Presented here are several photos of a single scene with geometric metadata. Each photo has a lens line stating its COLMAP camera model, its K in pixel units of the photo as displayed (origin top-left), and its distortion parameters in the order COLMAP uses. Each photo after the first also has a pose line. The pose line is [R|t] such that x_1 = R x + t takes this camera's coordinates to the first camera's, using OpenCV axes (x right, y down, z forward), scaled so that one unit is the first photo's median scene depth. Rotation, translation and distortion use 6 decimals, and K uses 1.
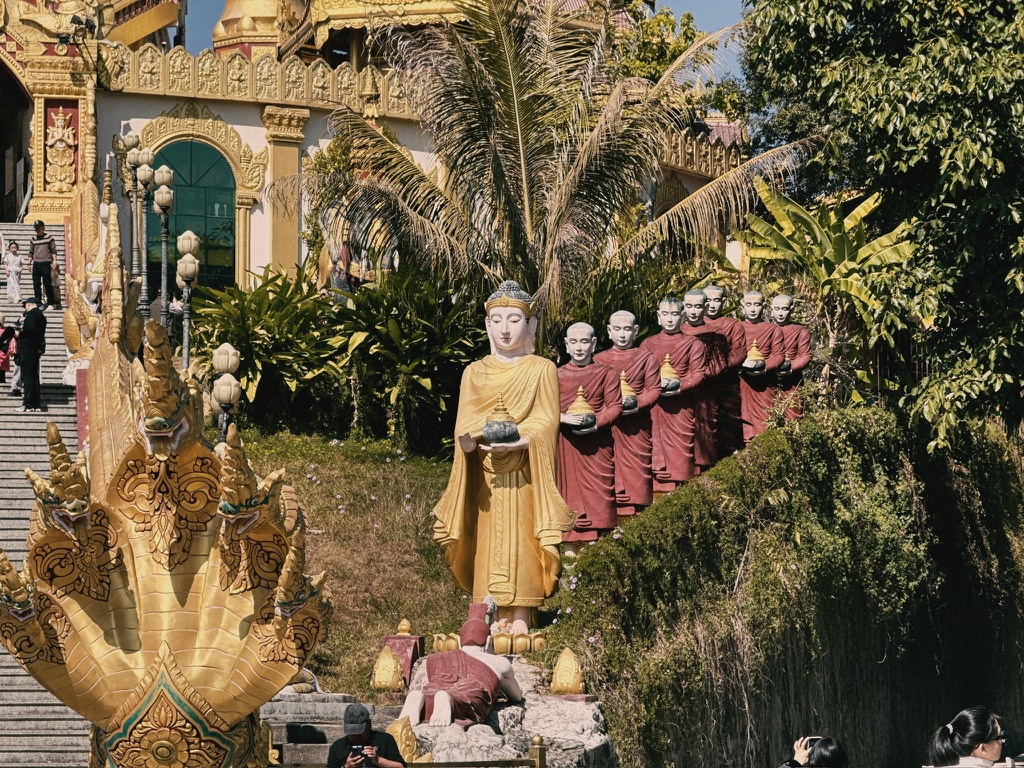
lens RADIAL K [[3567.6, 0, 512.0], [0, 3567.6, 384.0], [0, 0, 1]] dist [0.172766, 2.574176]
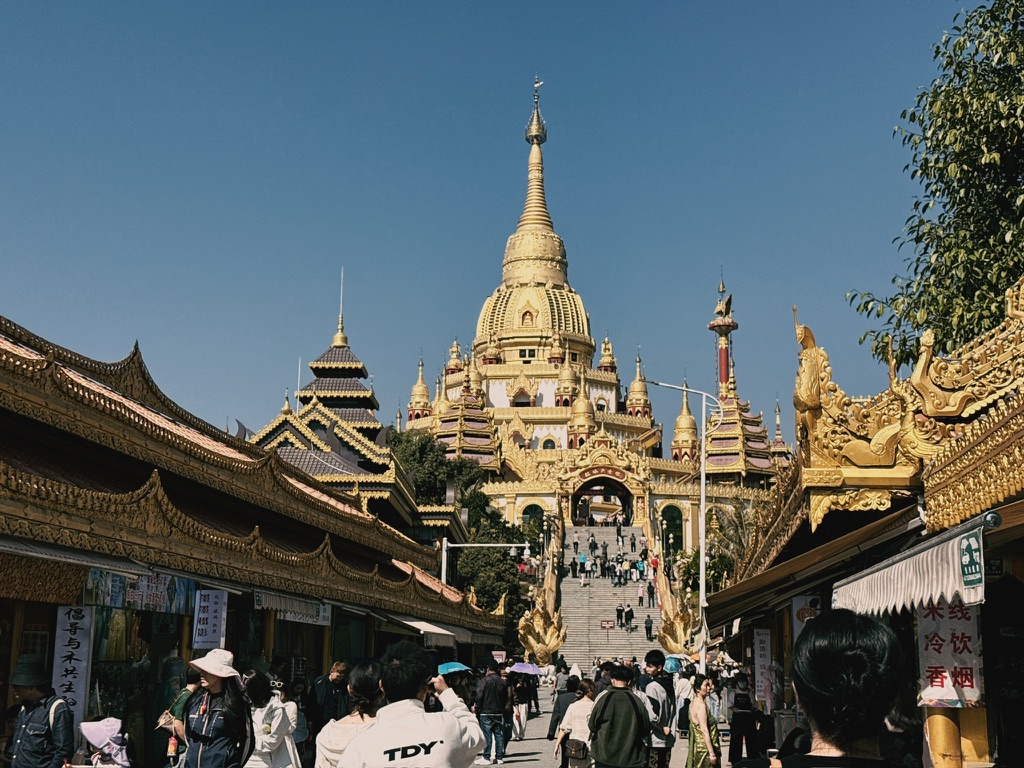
lens RADIAL K [[1433.0, 0, 512.0], [0, 1433.0, 384.0], [0, 0, 1]] dist [0.151647, 0.008427]
pose [[0.982889, -0.022250, -0.182852, 0.071096], [0.007698, 0.996772, -0.079910, -0.150024], [0.184040, 0.077135, 0.979887, -1.327097]]
